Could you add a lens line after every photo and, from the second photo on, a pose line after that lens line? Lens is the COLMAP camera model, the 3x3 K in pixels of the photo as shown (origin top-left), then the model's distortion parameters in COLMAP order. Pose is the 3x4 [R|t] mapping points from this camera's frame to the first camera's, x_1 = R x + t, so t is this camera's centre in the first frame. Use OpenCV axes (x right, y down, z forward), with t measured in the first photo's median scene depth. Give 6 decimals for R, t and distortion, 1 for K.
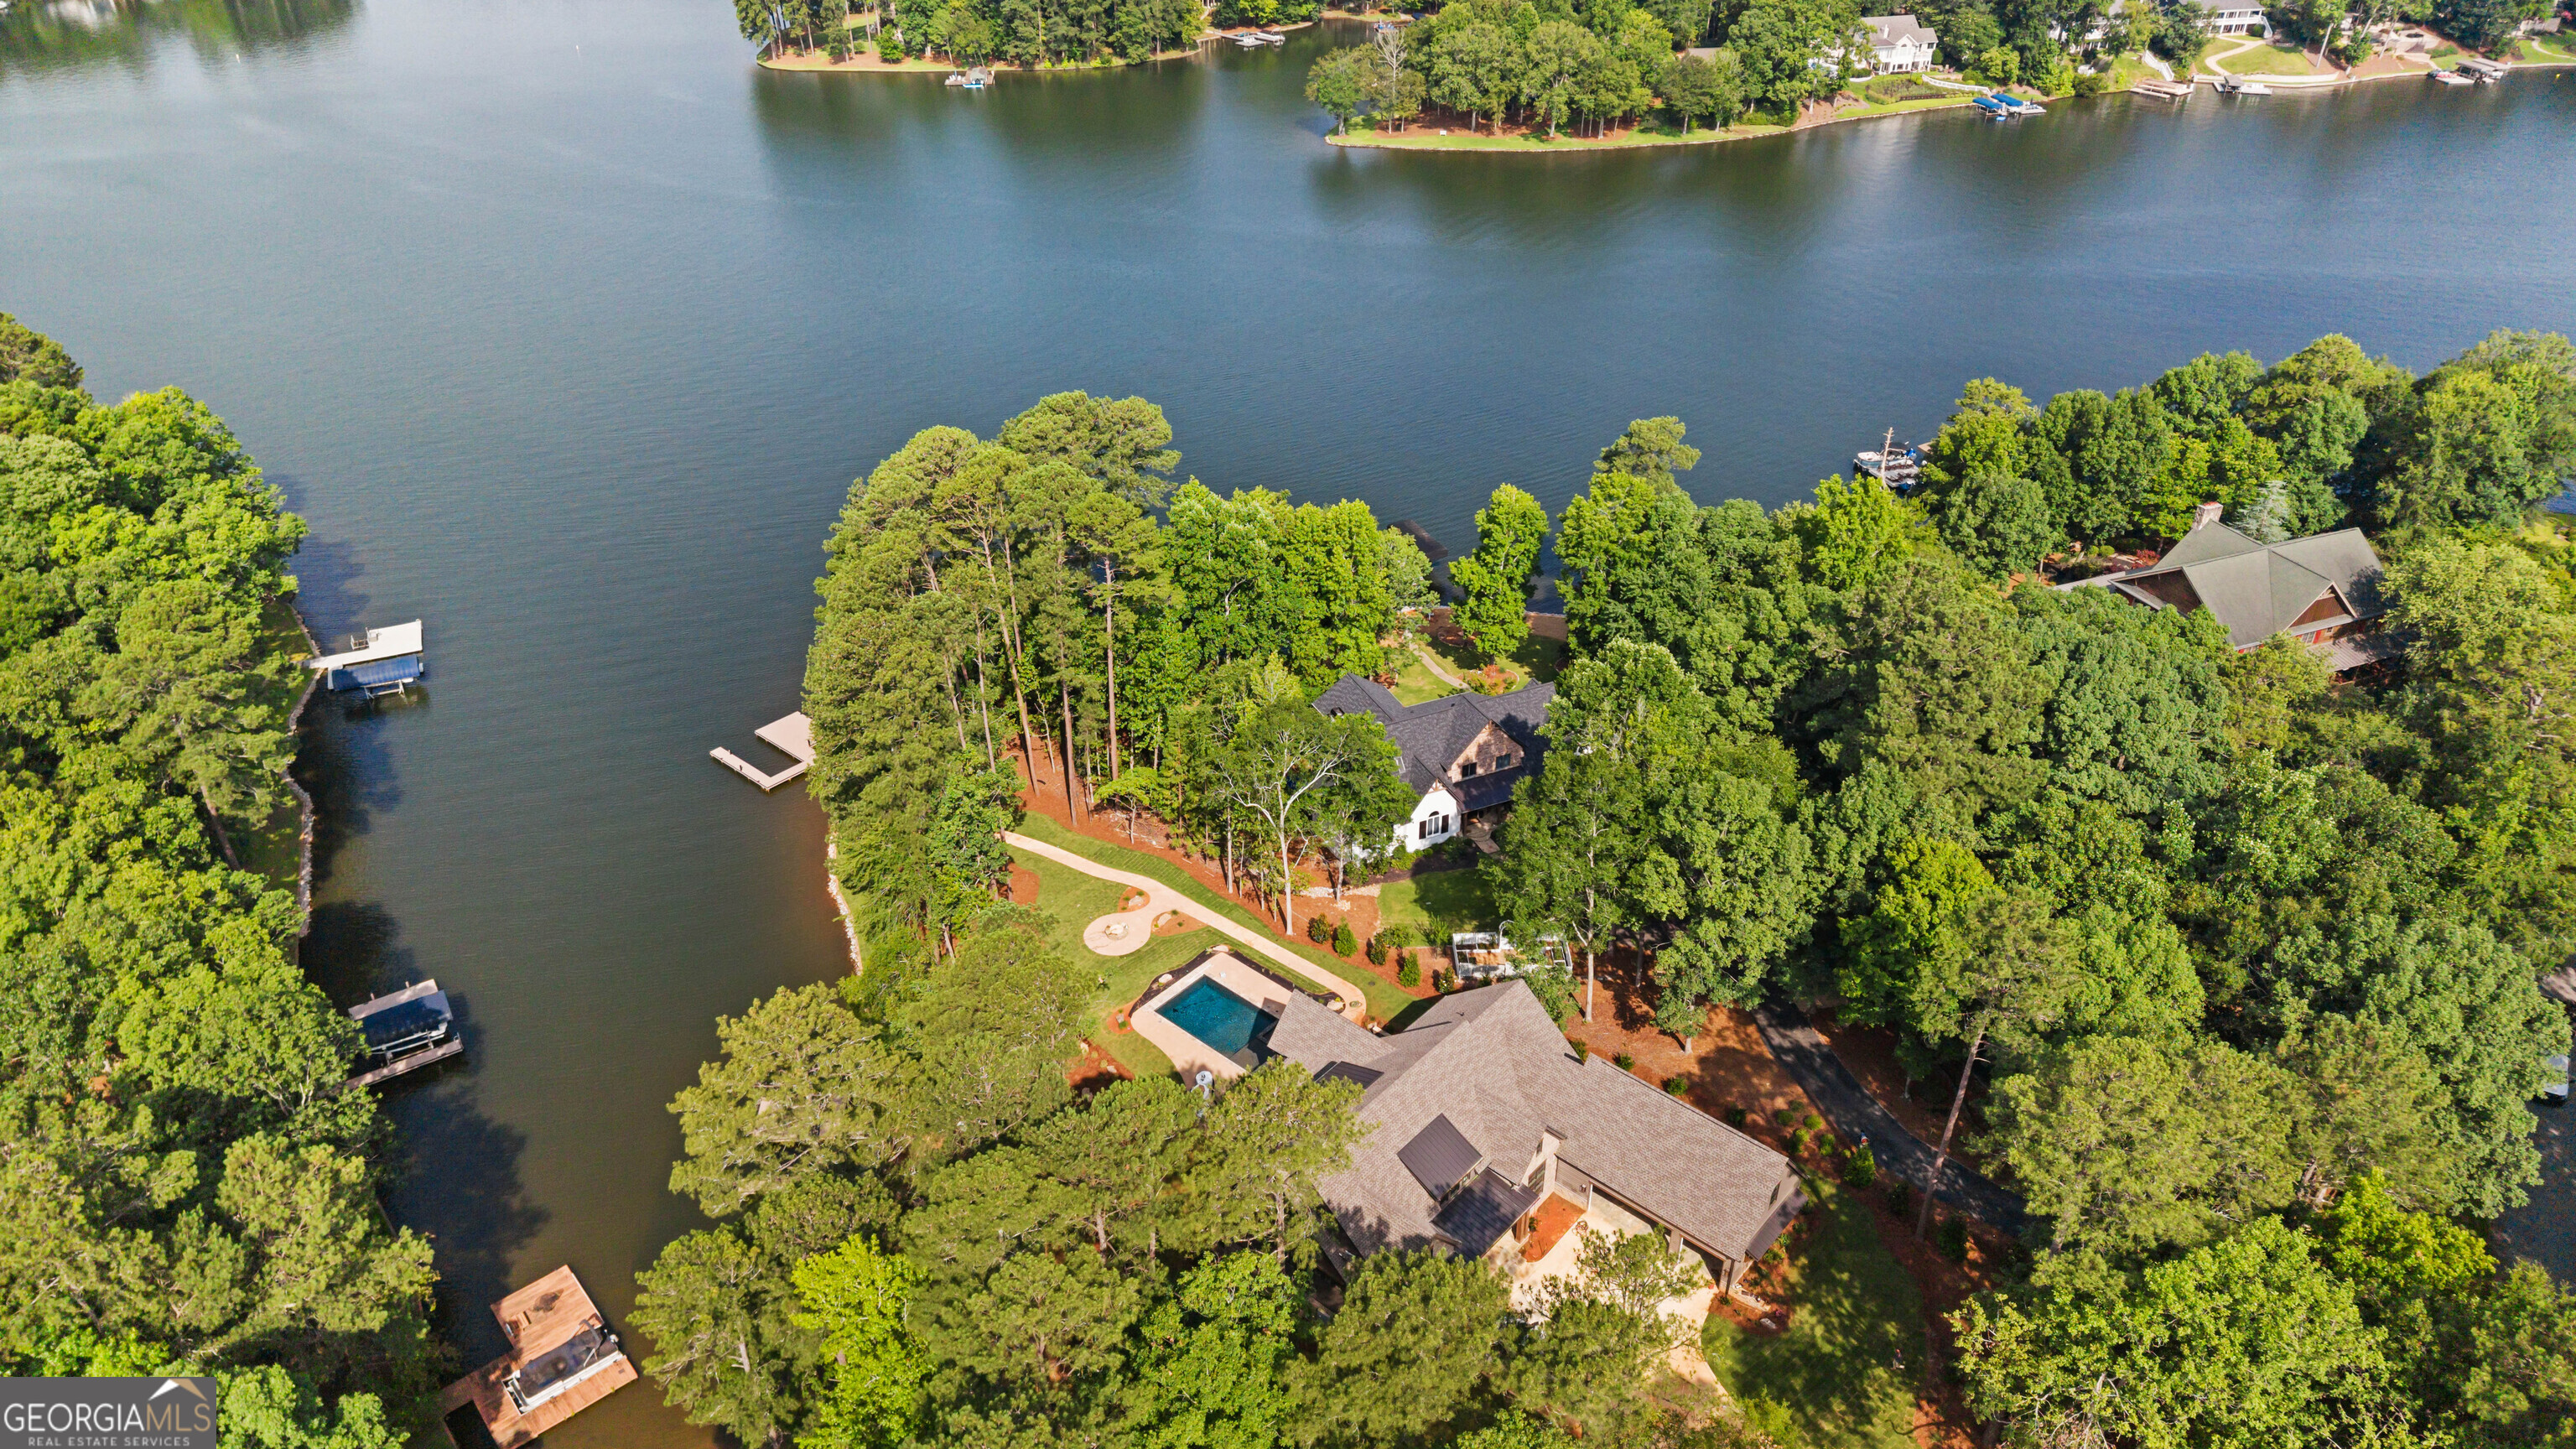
lens RADIAL K [[1676.3, 0, 1298.2], [0, 1676.3, 736.1], [0, 0, 1]] dist [0.028685, -0.001723]
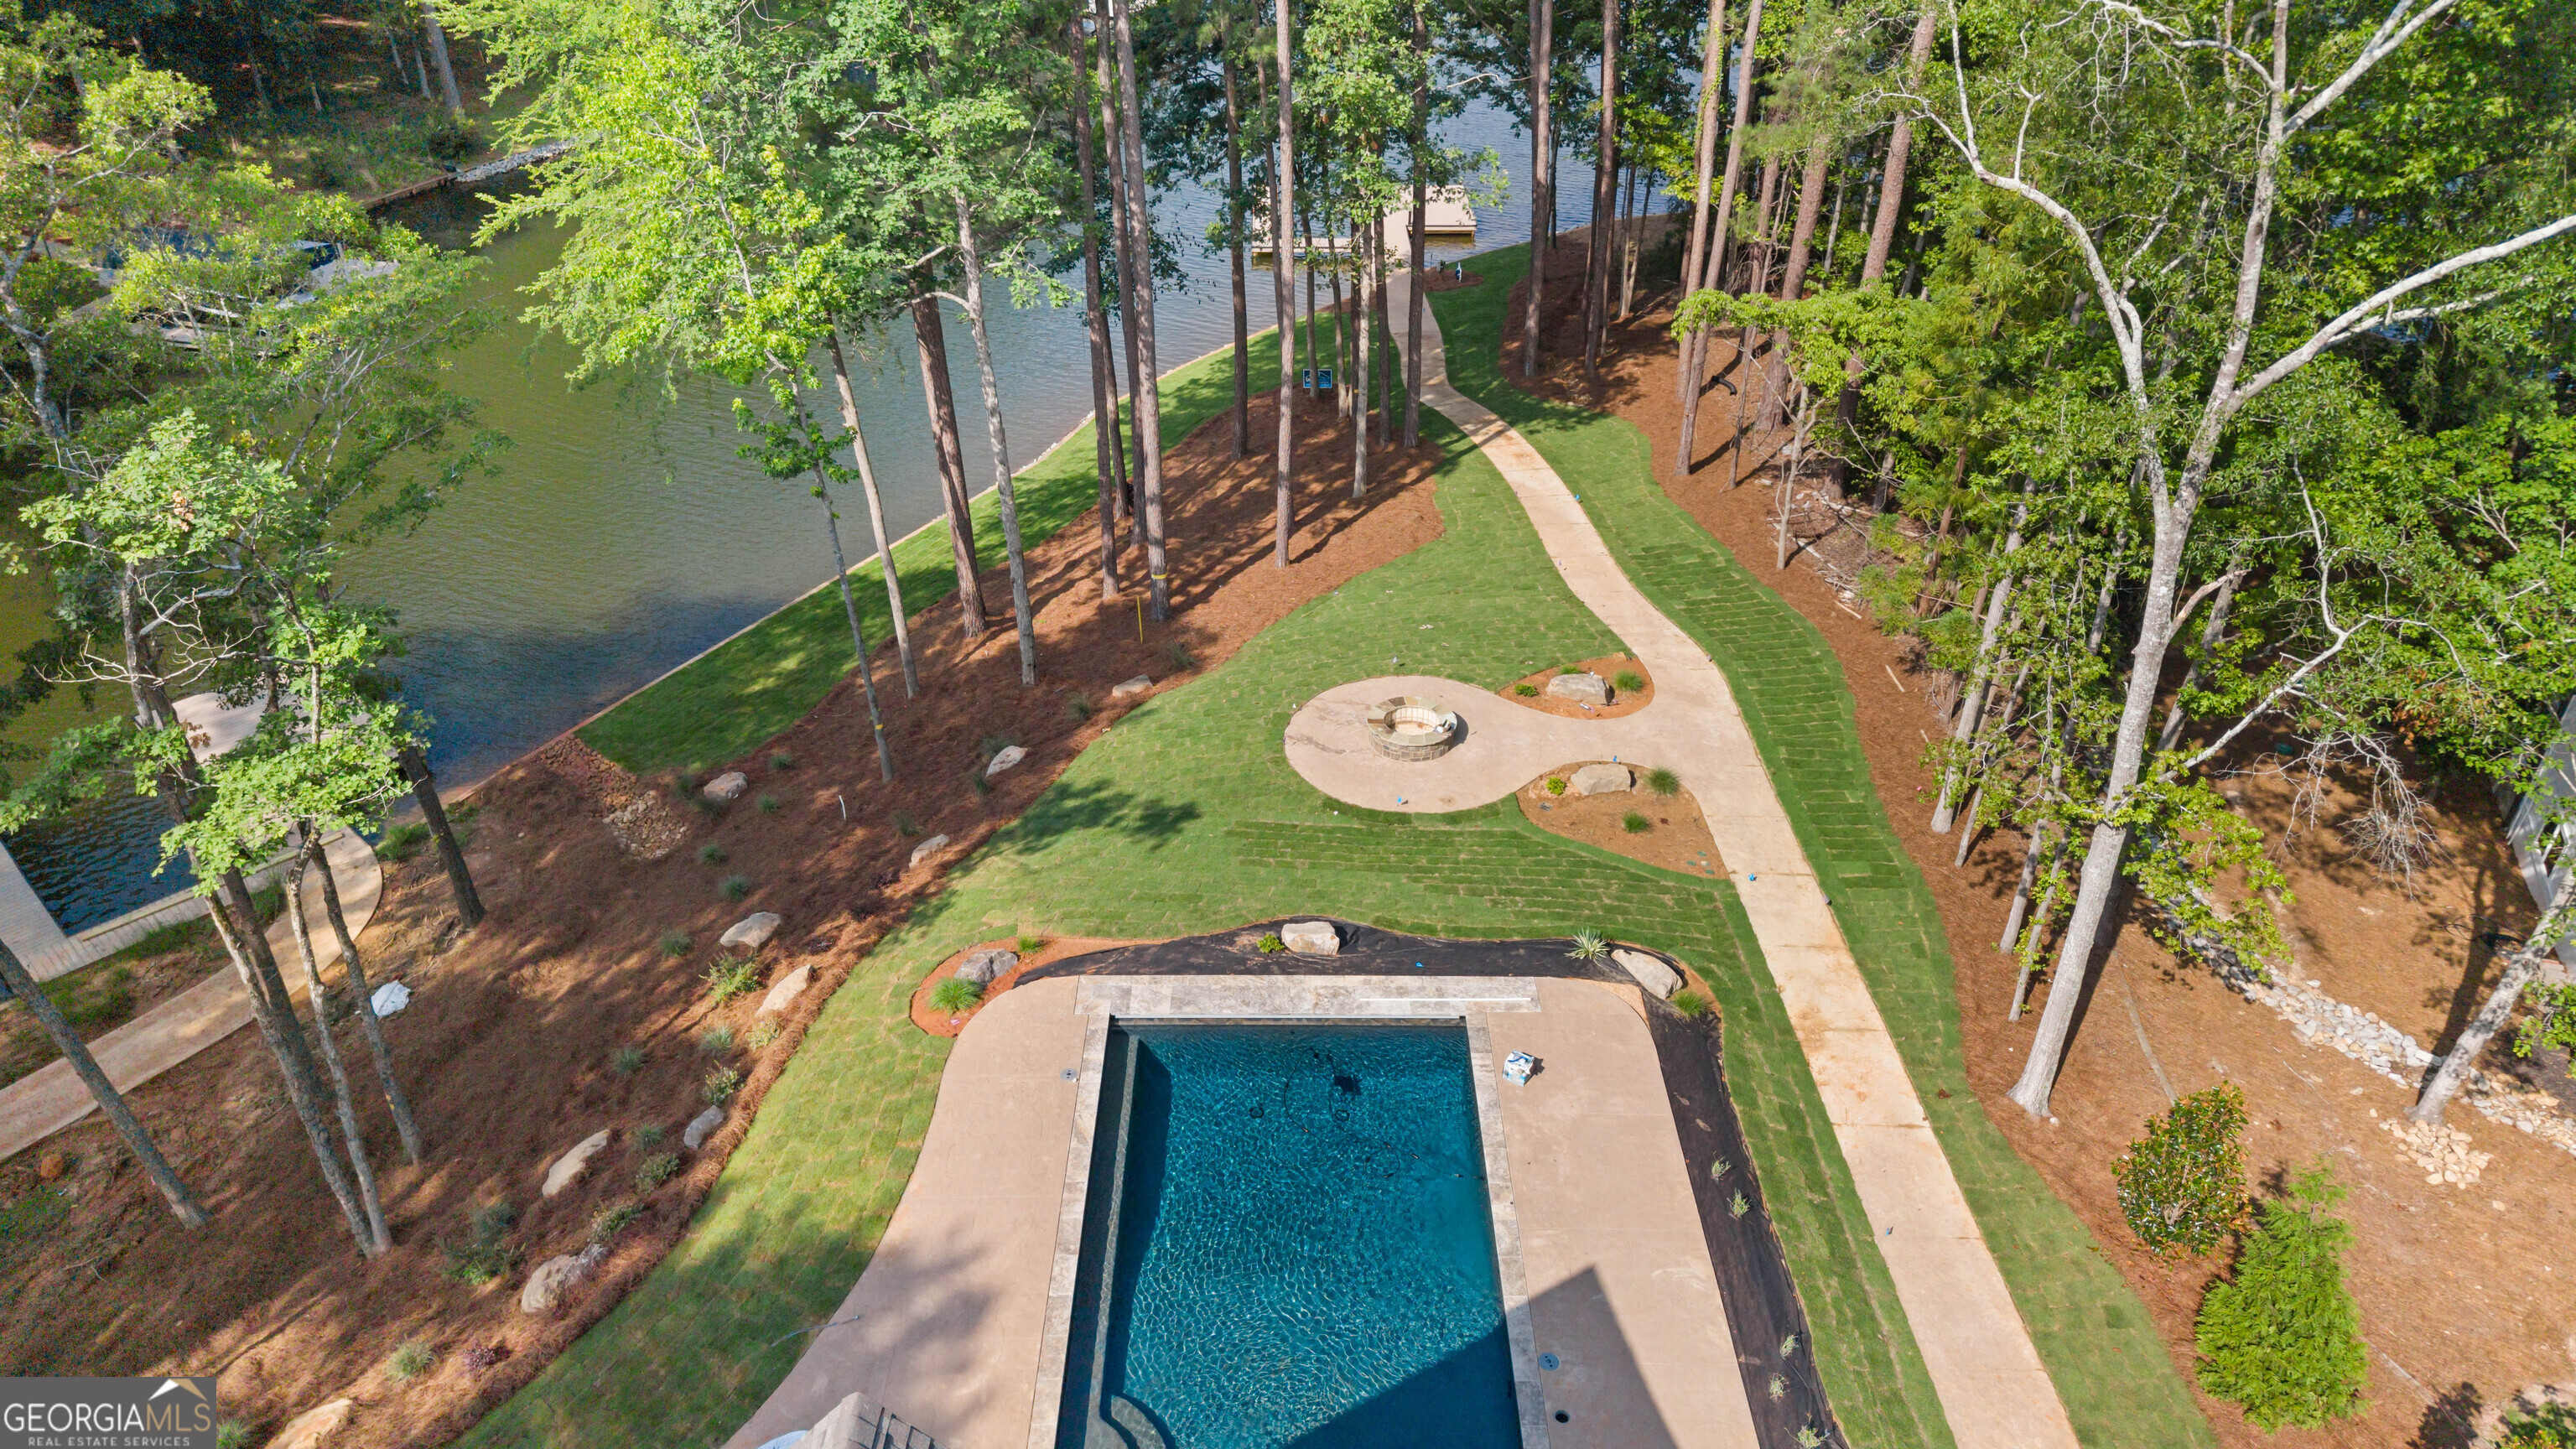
lens RADIAL K [[1676.3, 0, 1298.2], [0, 1676.3, 736.1], [0, 0, 1]] dist [0.028685, -0.001723]
pose [[0.671830, 0.412063, -0.615507, 0.013895], [-0.412315, 0.898375, 0.151389, 0.029951], [0.615338, 0.152075, 0.773455, 0.276929]]
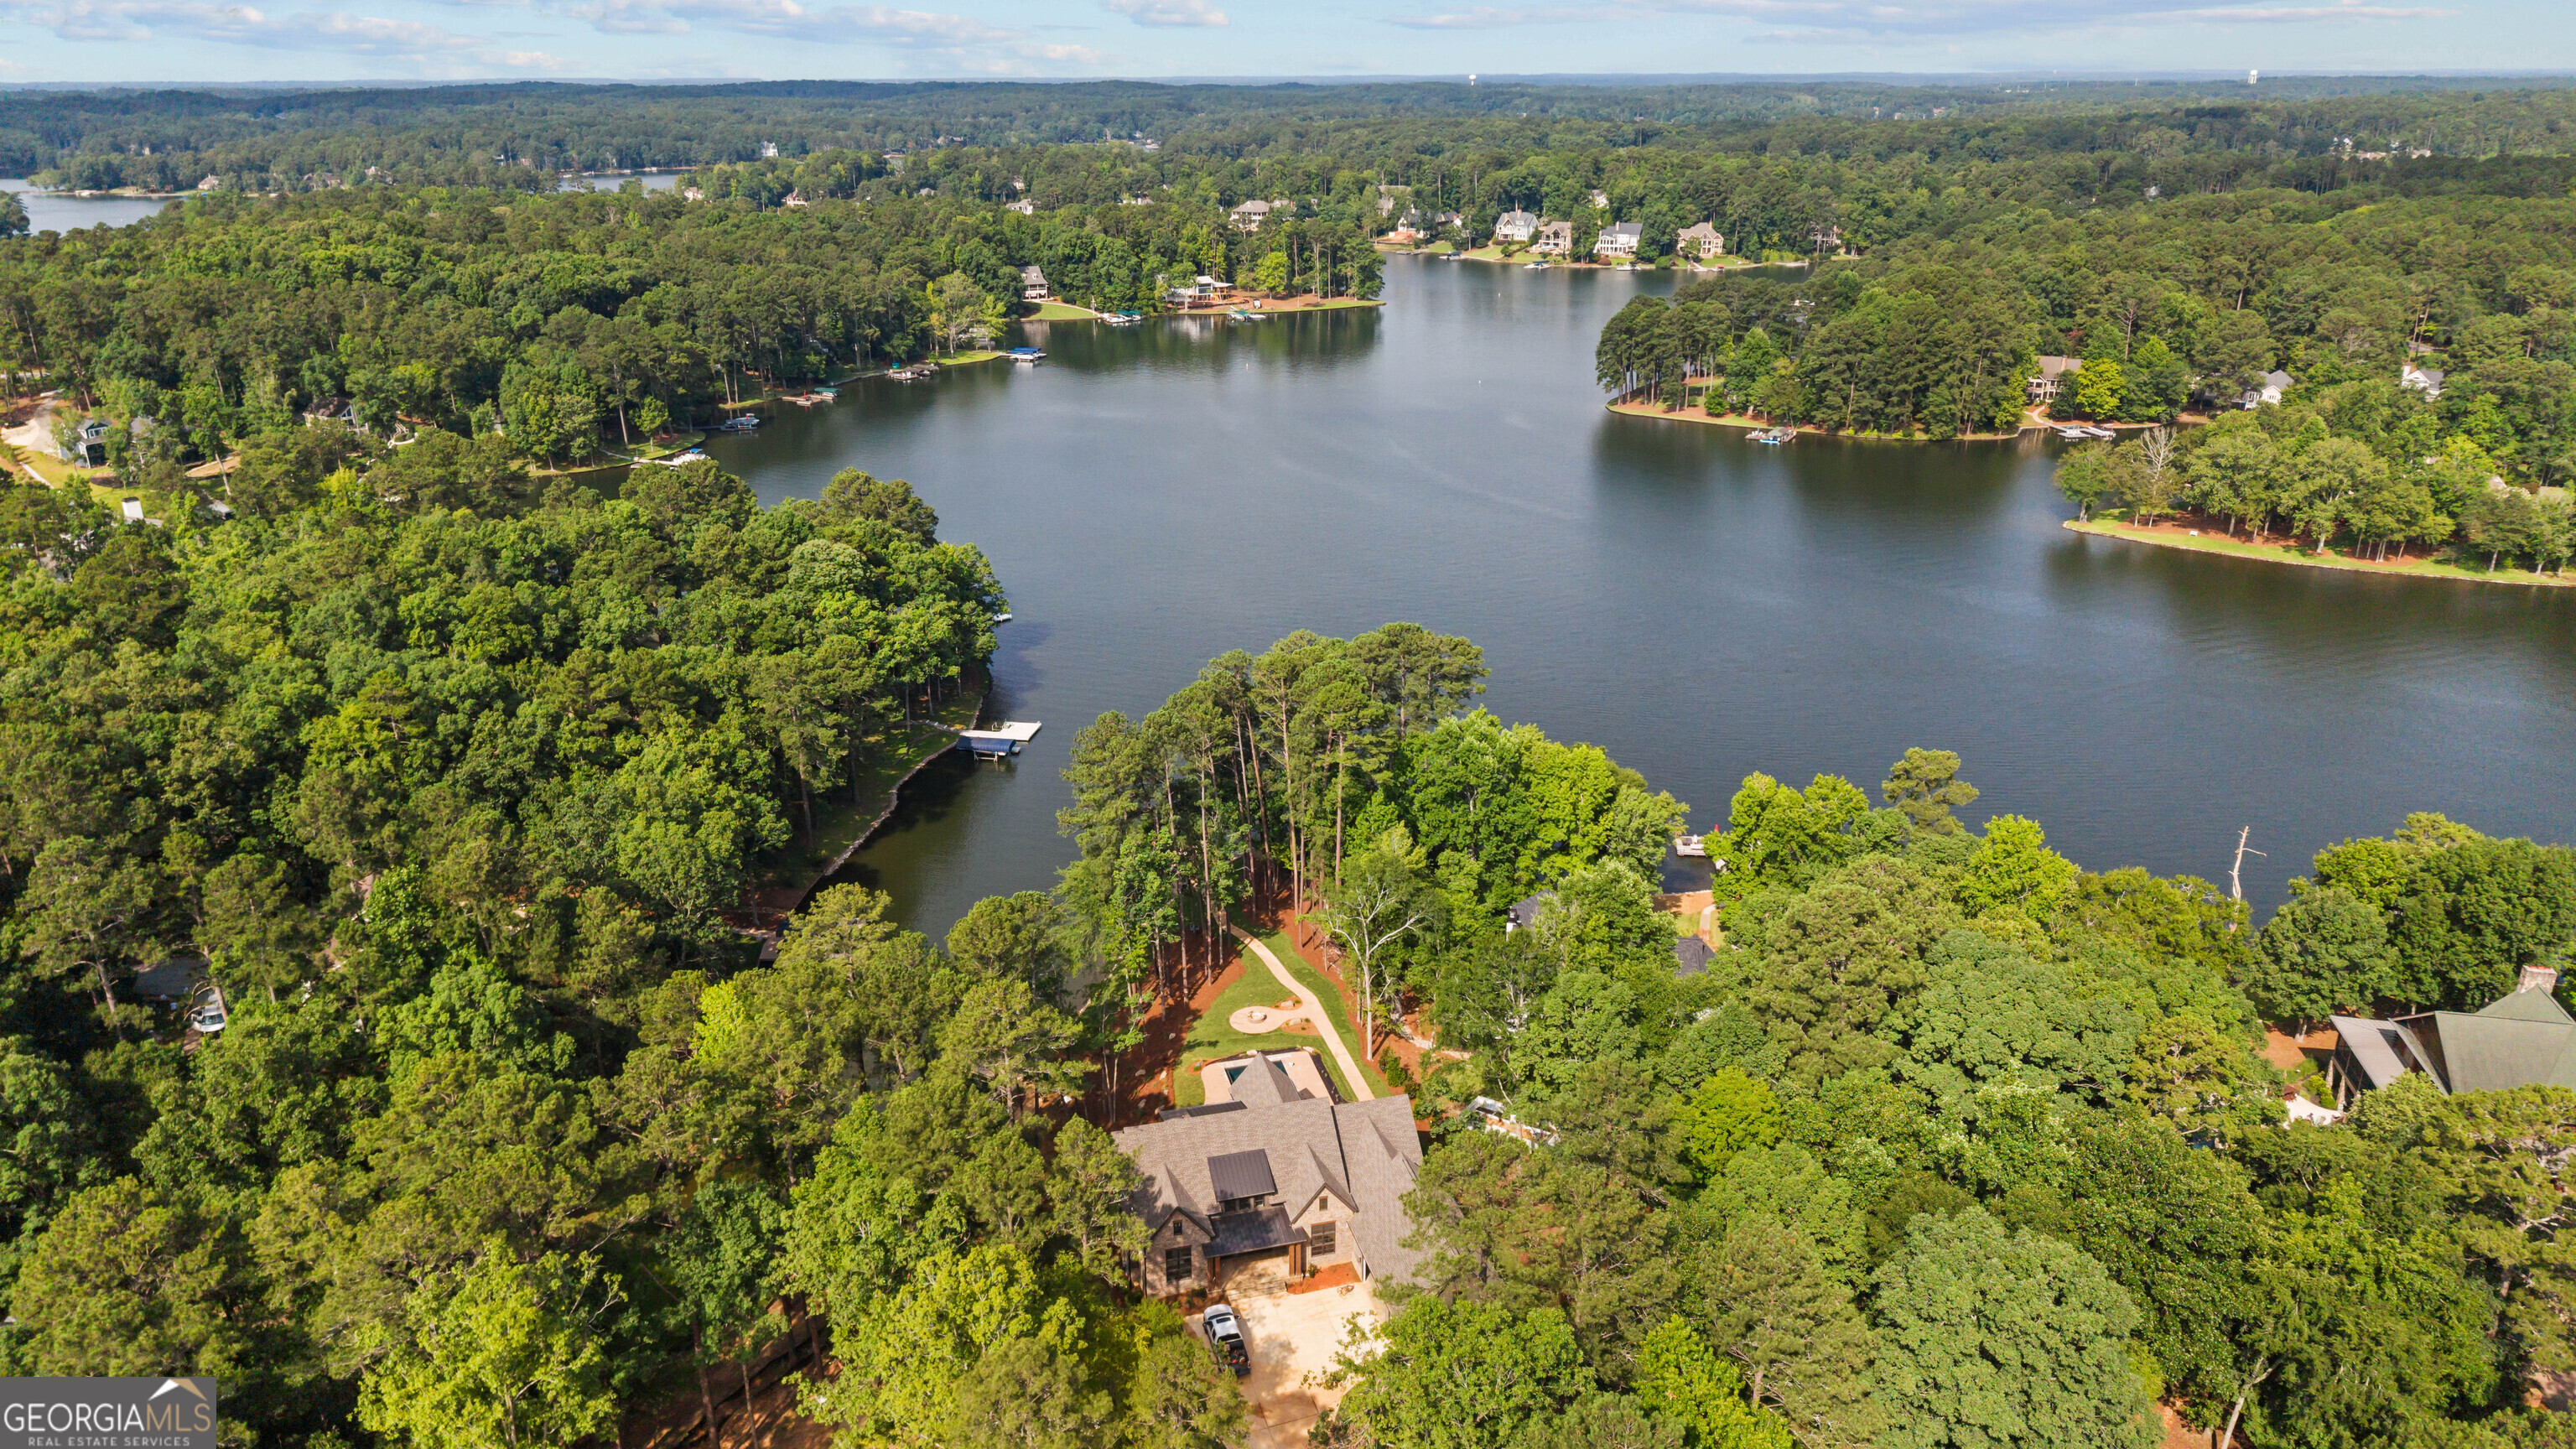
lens RADIAL K [[1676.3, 0, 1298.2], [0, 1676.3, 736.1], [0, 0, 1]] dist [0.028685, -0.001723]
pose [[0.837636, 0.202624, -0.507256, 0.177447], [-0.299570, 0.946944, -0.116424, 0.018934], [0.456753, 0.249480, 0.853895, -0.033874]]
